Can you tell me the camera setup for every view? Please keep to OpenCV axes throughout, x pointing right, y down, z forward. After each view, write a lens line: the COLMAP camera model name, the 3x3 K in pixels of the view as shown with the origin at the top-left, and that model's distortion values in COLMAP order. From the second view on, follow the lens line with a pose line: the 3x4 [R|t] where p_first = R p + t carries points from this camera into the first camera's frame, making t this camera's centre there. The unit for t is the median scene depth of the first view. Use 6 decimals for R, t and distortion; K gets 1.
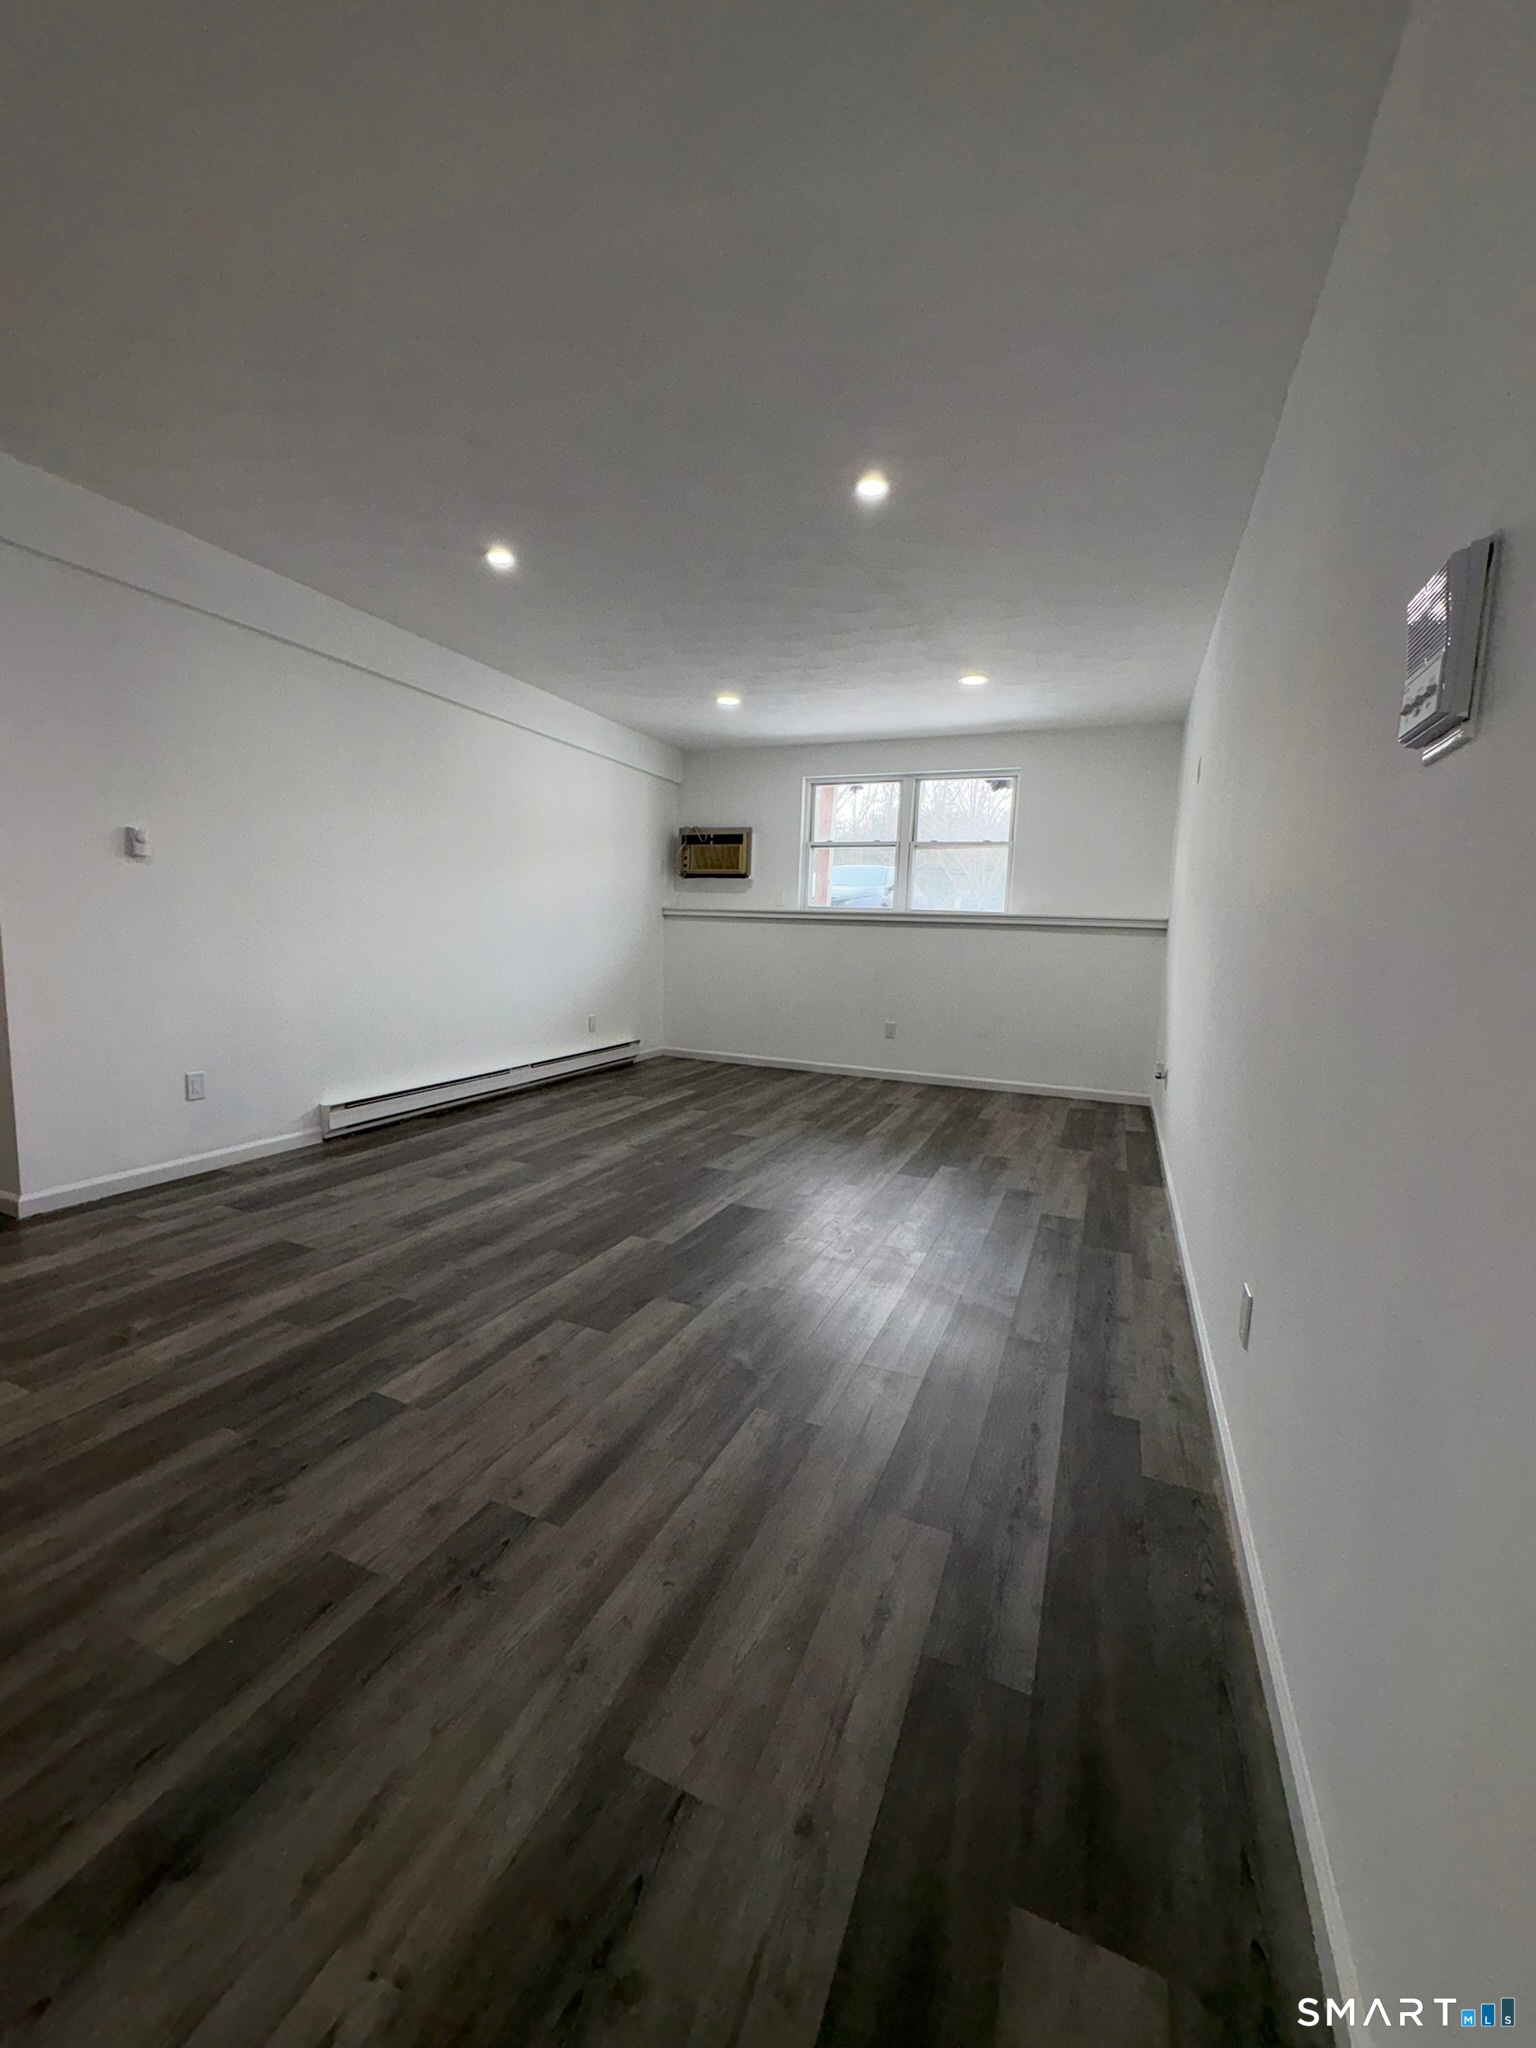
lens RADIAL K [[822.9, 0, 768.0], [0, 822.9, 1024.0], [0, 0, 1]] dist [-0.000044, -0.000039]
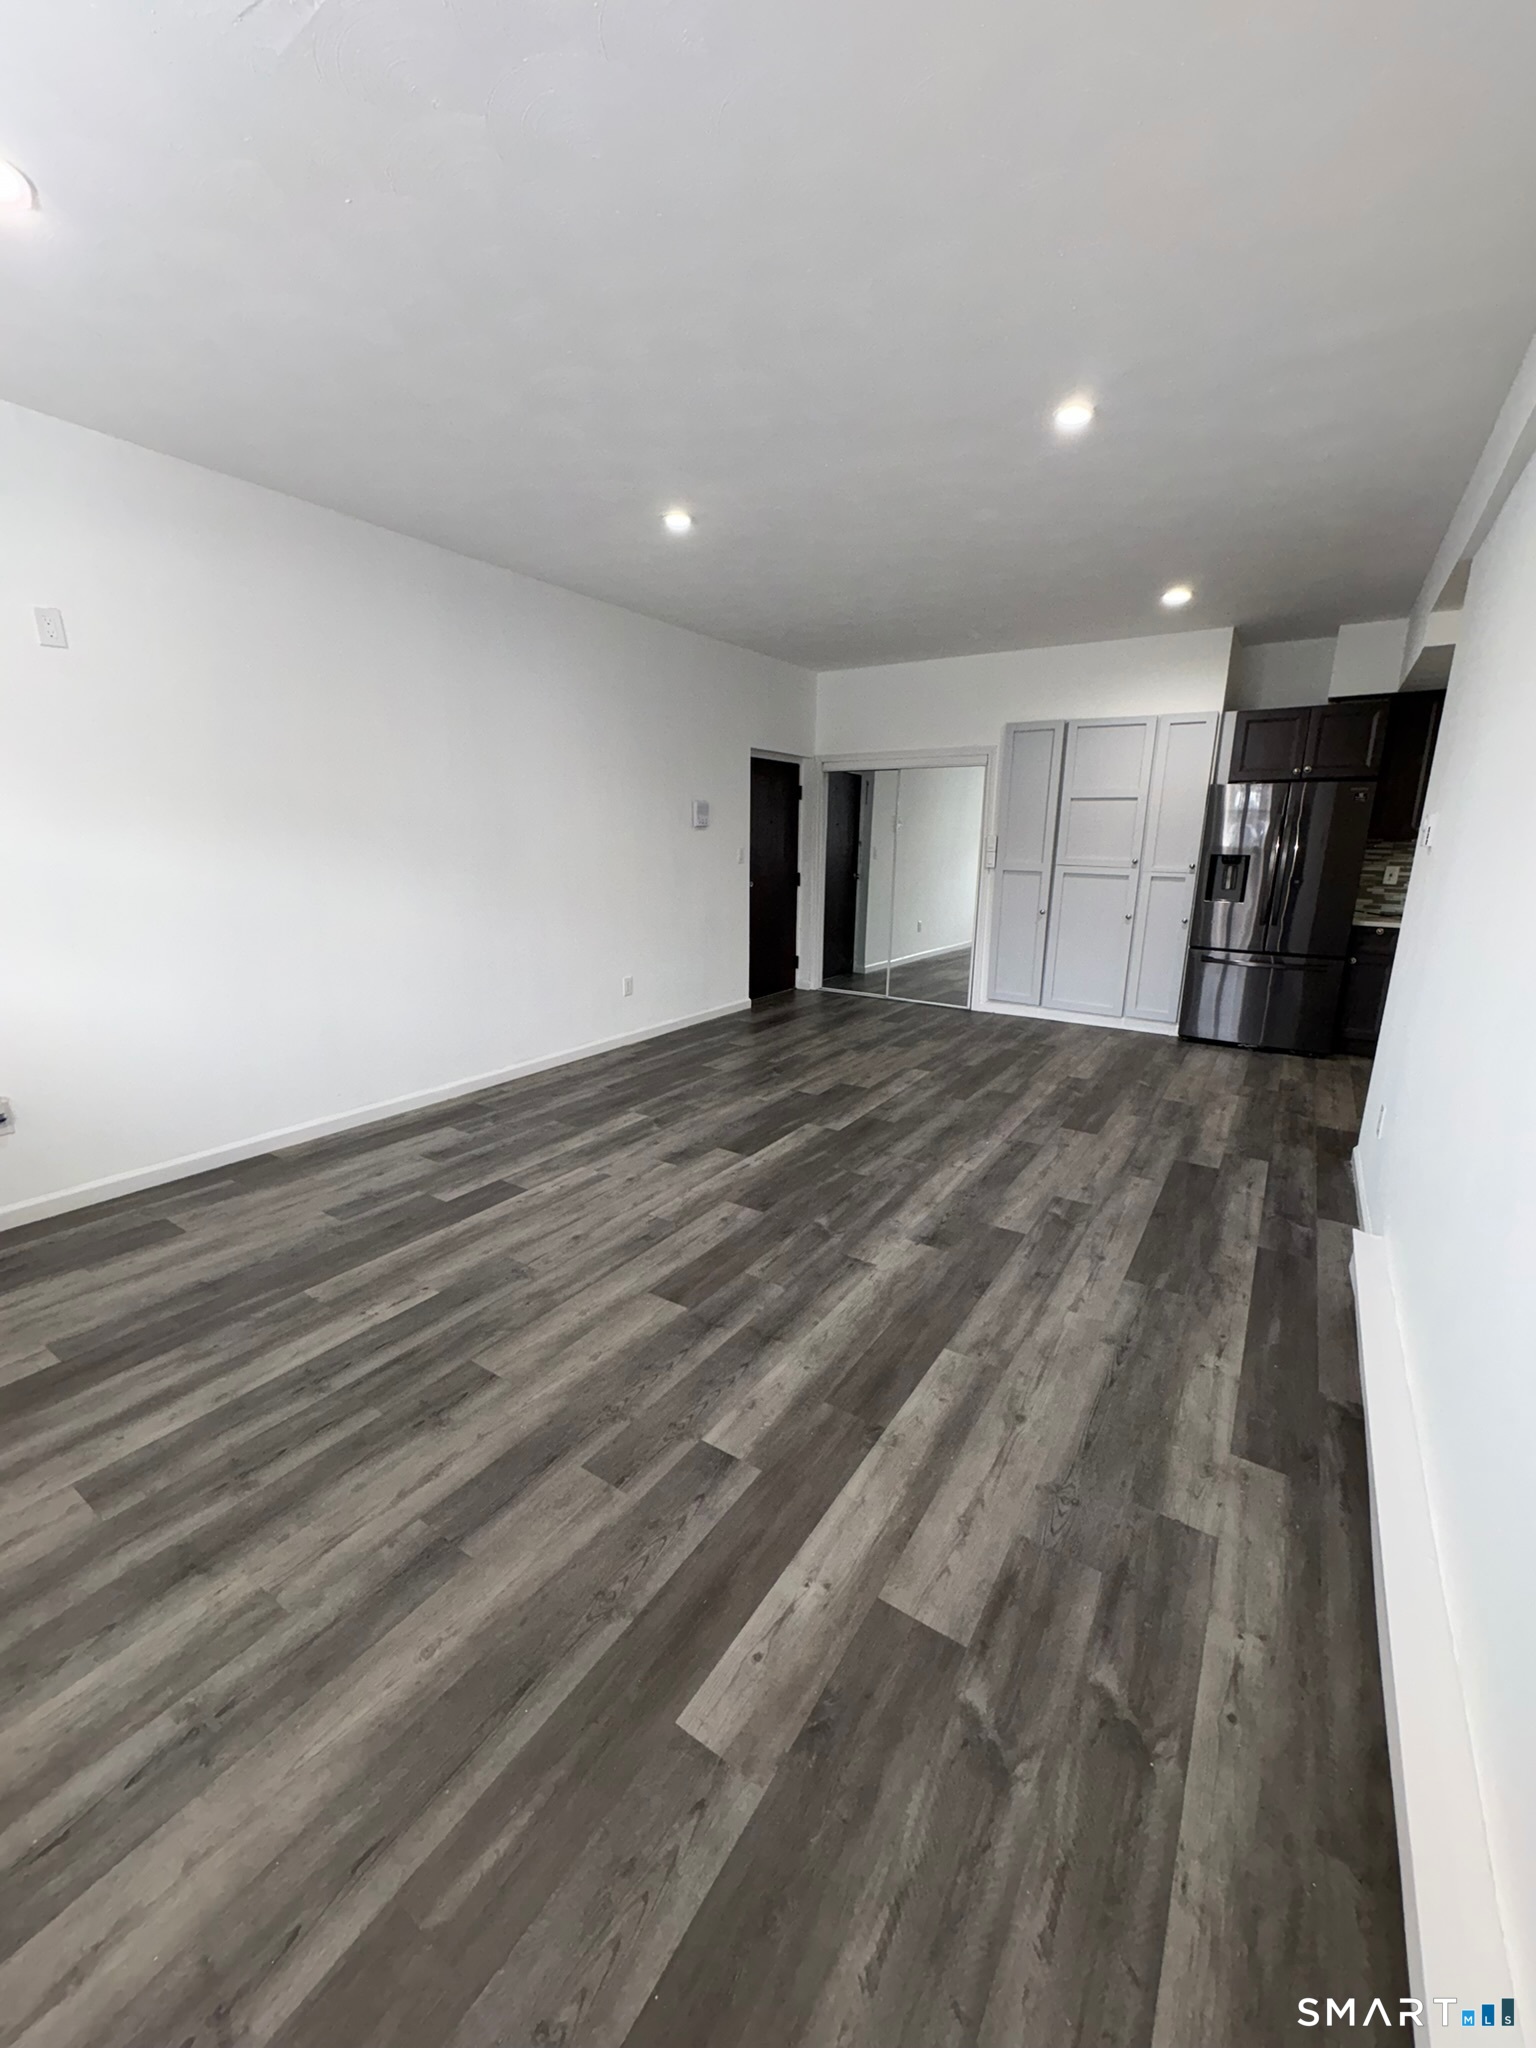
lens RADIAL K [[822.9, 0, 768.0], [0, 822.9, 1024.0], [0, 0, 1]] dist [-0.000044, -0.000039]
pose [[-0.983772, -0.086353, 0.157277, -0.234401], [-0.026545, 0.936970, 0.348400, -0.322923], [-0.177449, 0.338571, -0.924057, 2.055886]]
